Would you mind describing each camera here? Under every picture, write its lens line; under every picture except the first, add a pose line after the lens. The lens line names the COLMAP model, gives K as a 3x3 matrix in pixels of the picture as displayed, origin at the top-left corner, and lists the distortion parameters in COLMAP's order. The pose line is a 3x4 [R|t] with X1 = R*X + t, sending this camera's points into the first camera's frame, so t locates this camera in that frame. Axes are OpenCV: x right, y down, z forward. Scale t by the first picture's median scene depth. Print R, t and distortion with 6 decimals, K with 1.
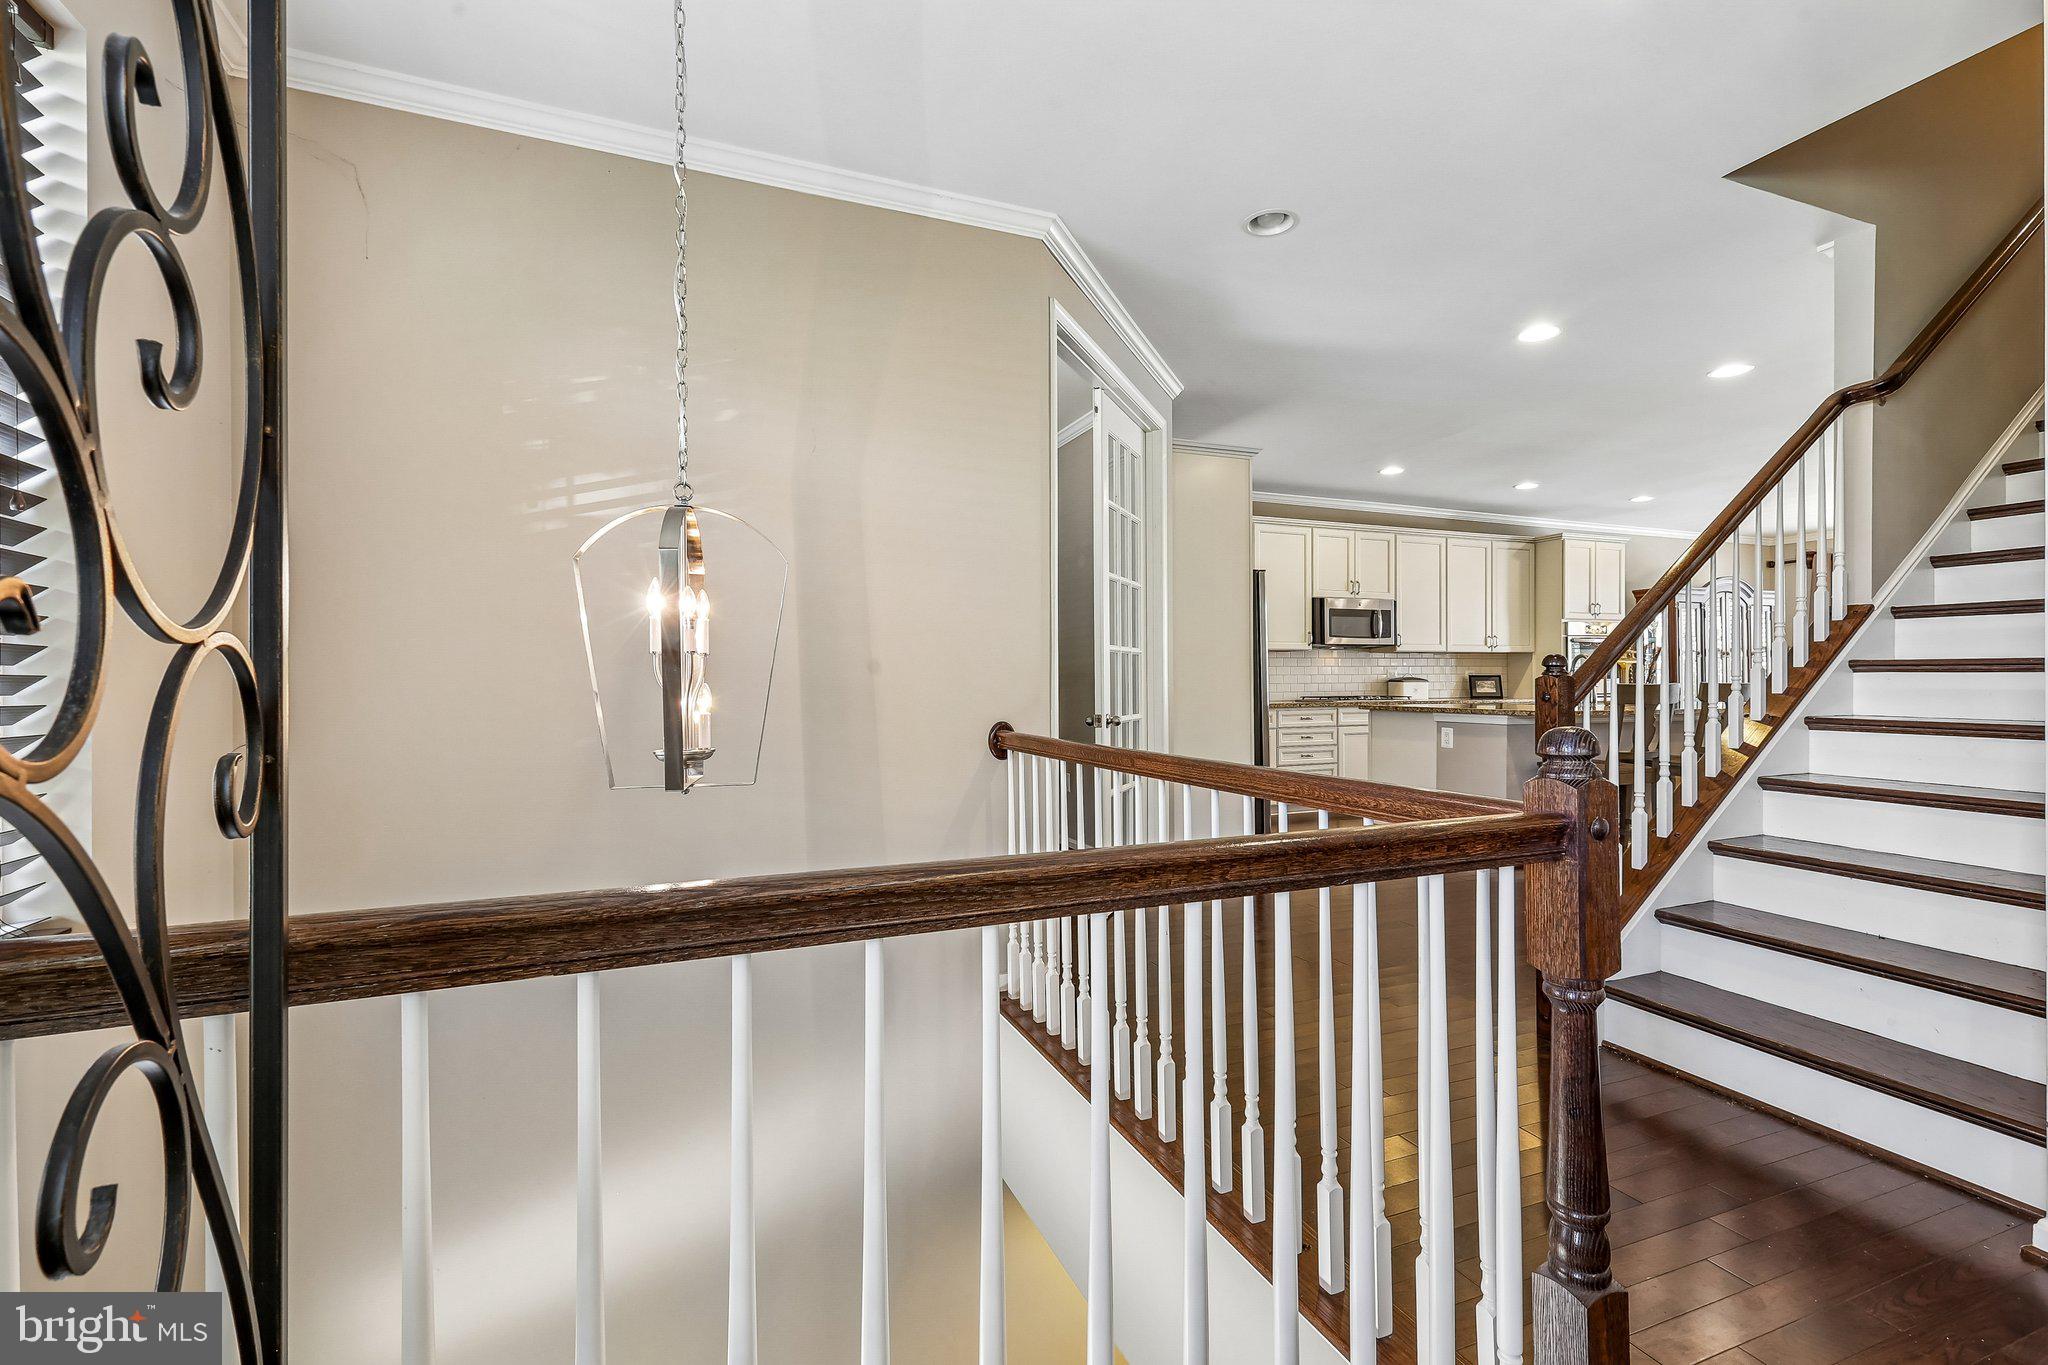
lens RADIAL K [[903.6, 0, 1024.0], [0, 903.6, 682.5], [0, 0, 1]] dist [0.000260, 0.000017]
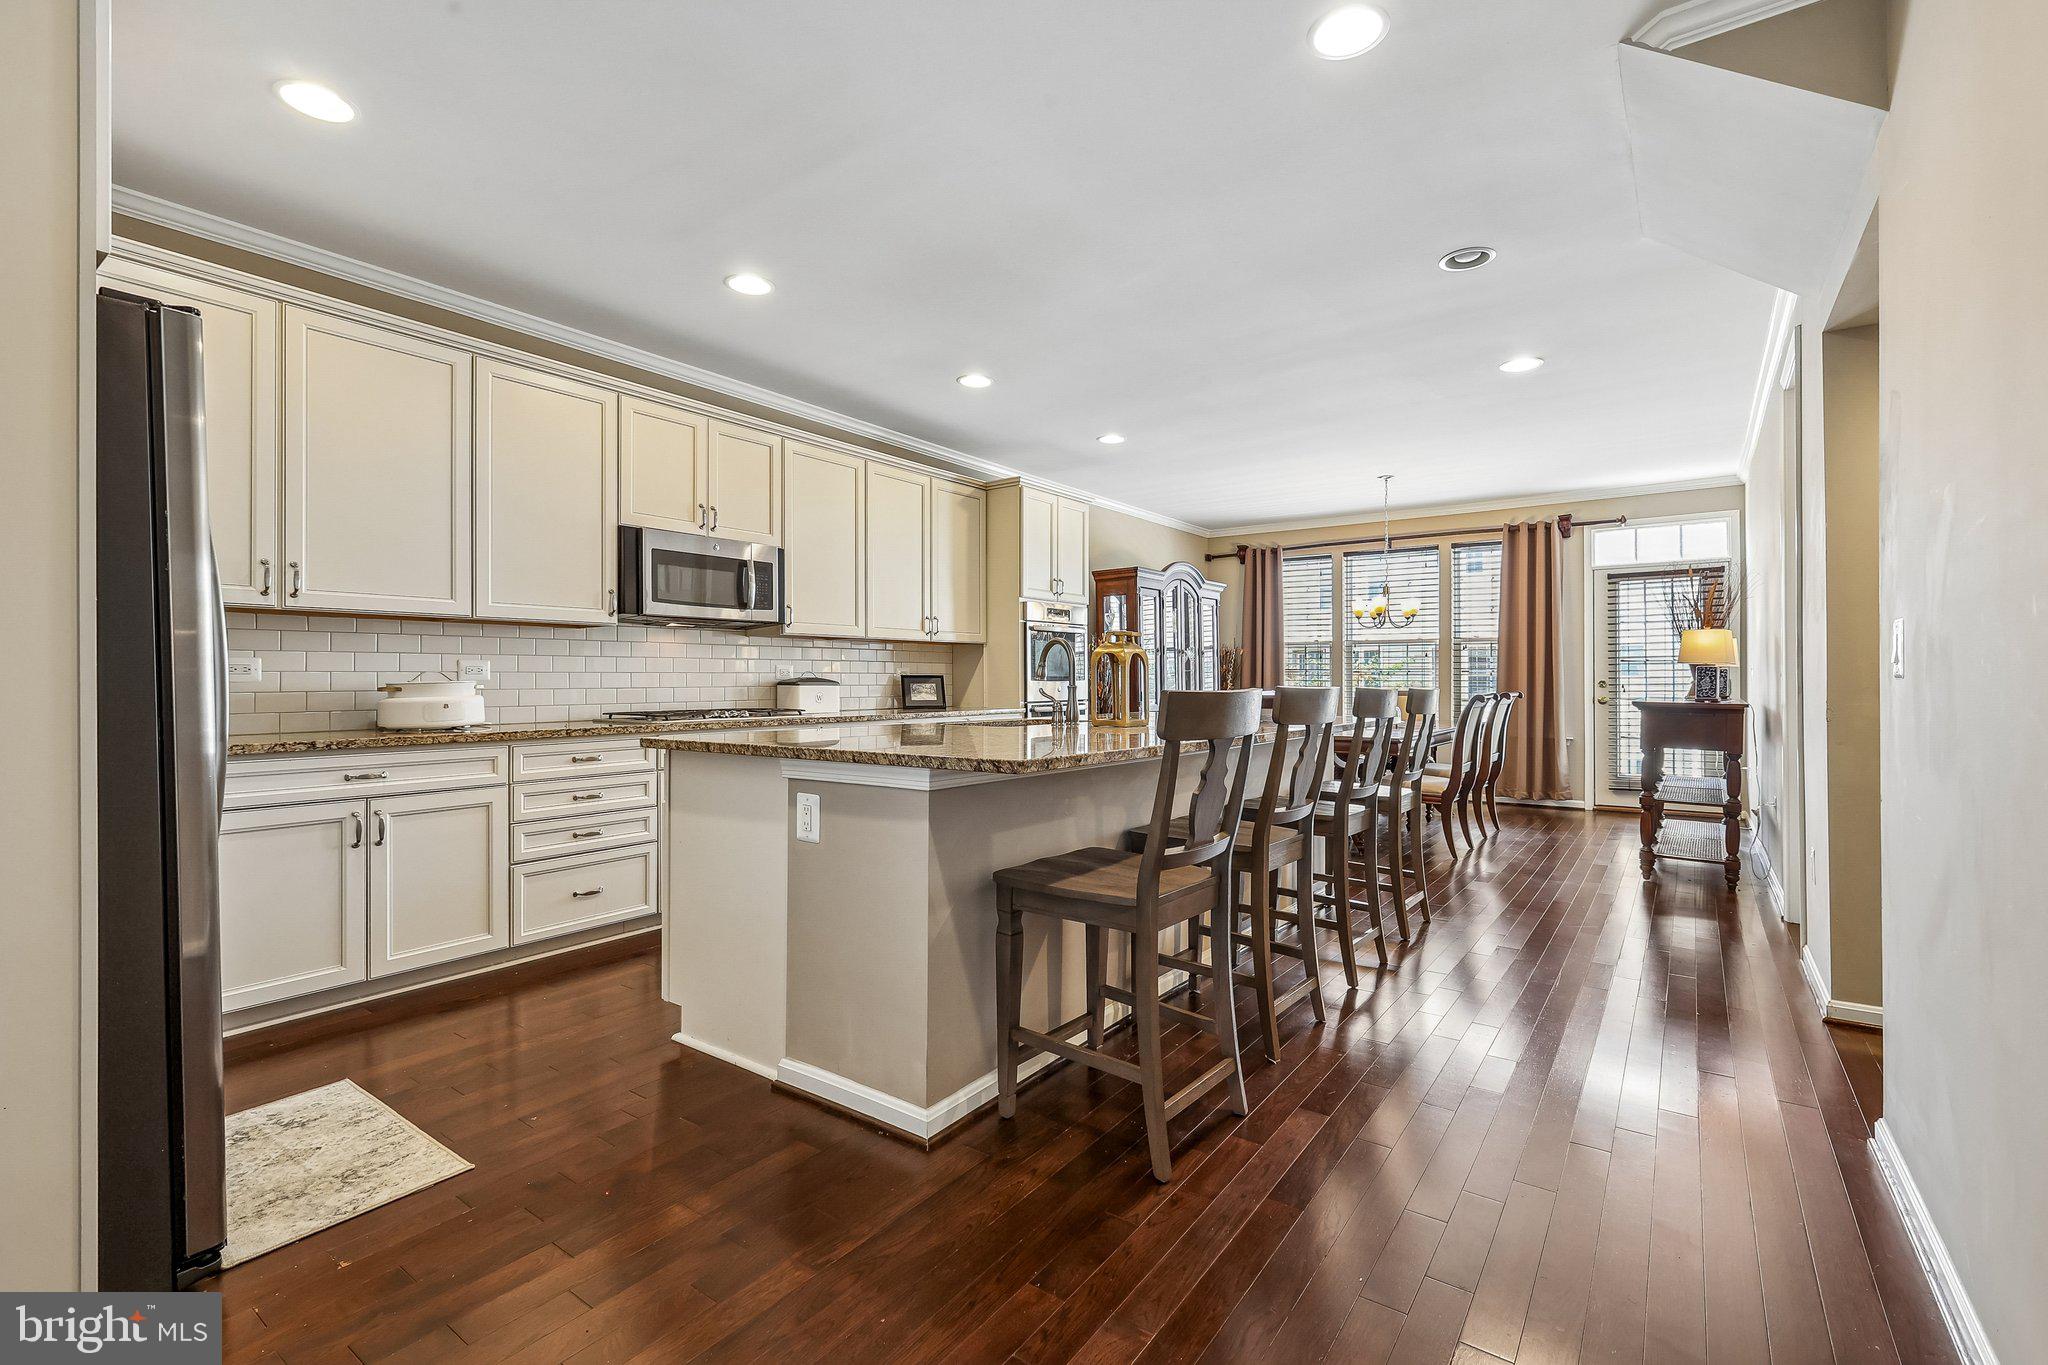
lens RADIAL K [[912.3, 0, 1024.2], [0, 912.3, 688.2], [0, 0, 1]] dist [0.000385, -0.000049]
pose [[0.849678, -0.002828, 0.527295, 0.230418], [0.000778, 0.999991, 0.004110, -0.001046], [-0.527302, -0.003082, 0.849672, 0.407287]]
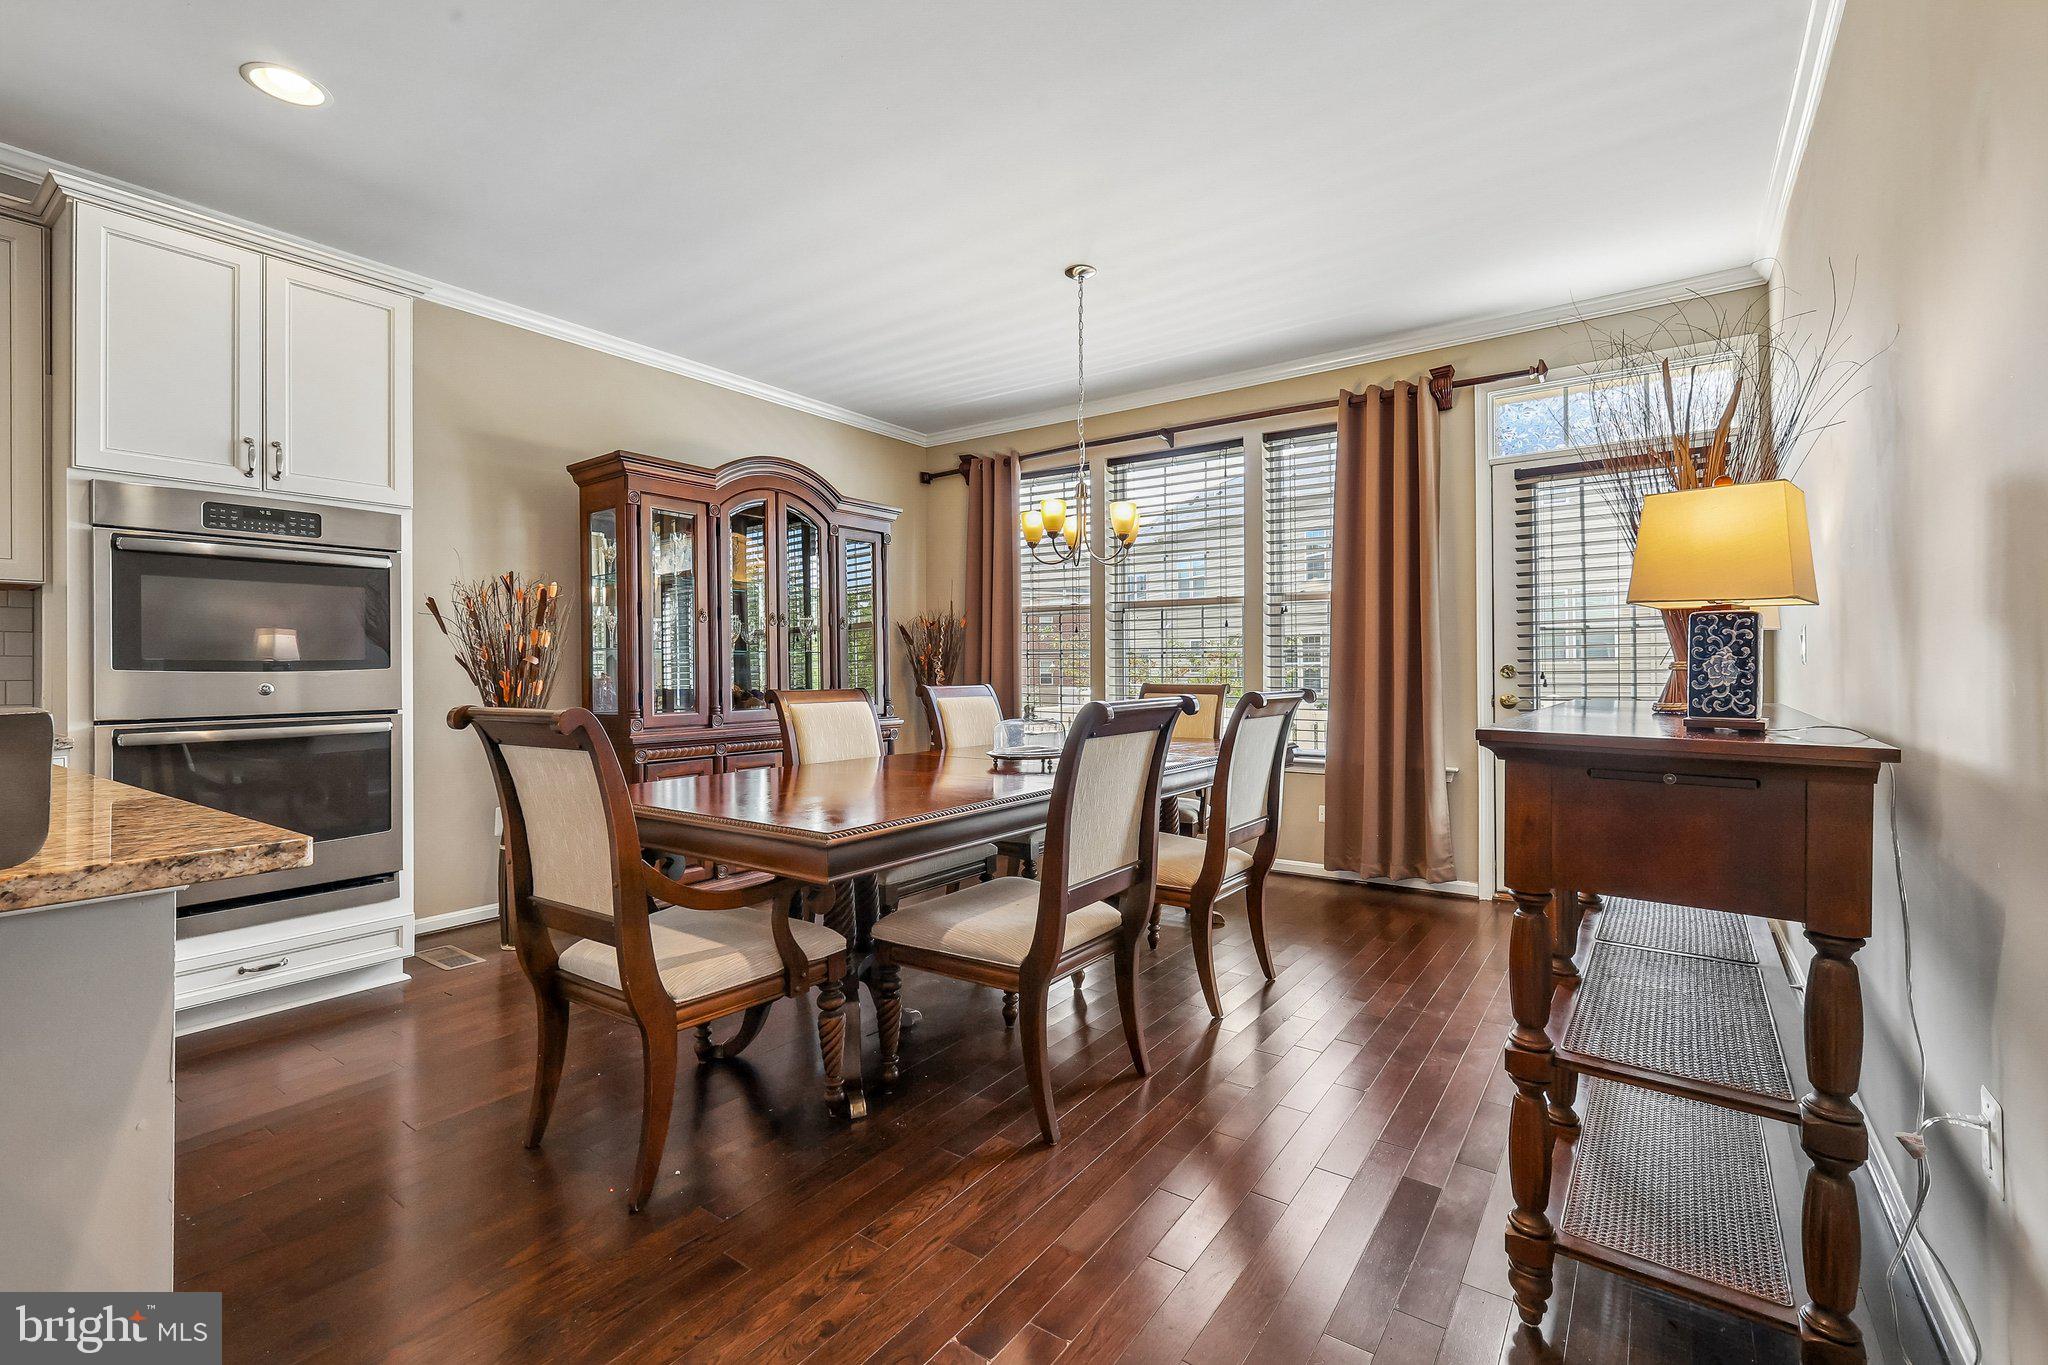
lens RADIAL K [[900.2, 0, 1023.3], [0, 900.2, 671.3], [0, 0, 1]] dist [0.001848, 0.000370]
pose [[0.843951, -0.001352, 0.536418, 0.745160], [0.002921, 0.999994, -0.002075, -0.000984], [-0.536412, 0.003318, 0.843950, 0.616182]]
